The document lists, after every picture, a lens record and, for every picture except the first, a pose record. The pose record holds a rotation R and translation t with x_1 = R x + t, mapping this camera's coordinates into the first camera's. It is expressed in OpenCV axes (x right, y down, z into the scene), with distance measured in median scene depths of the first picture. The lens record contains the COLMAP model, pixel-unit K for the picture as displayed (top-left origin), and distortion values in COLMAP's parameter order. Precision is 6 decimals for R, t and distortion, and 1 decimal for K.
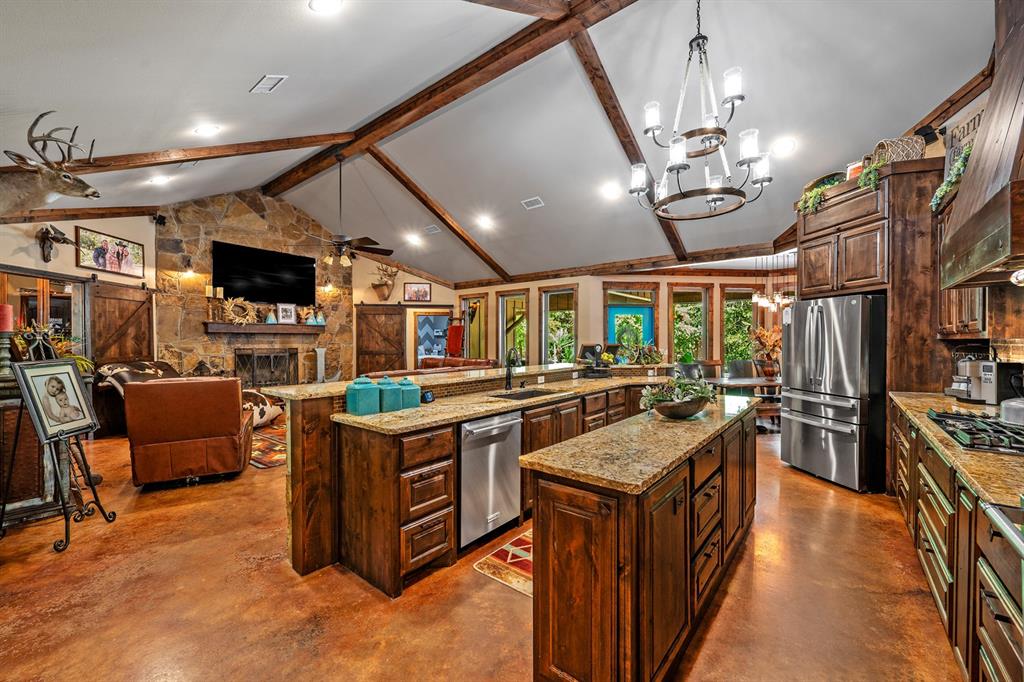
lens RADIAL K [[405.7, 0, 508.2], [0, 405.7, 343.5], [0, 0, 1]] dist [0.001246, 0.000151]
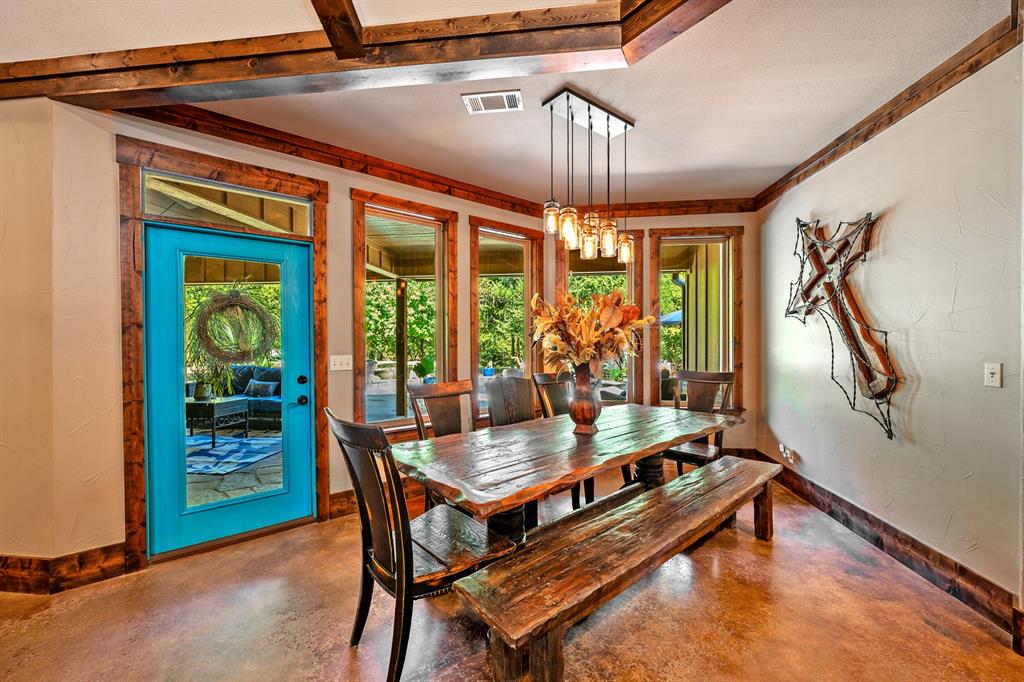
lens RADIAL K [[405.7, 0, 509.8], [0, 405.7, 341.5], [0, 0, 1]] dist [0.001246, 0.000151]
pose [[0.843403, -0.005938, 0.537248, 0.310805], [0.007203, 0.999974, -0.000255, 0.001146], [-0.537233, 0.004085, 0.843424, 0.584314]]
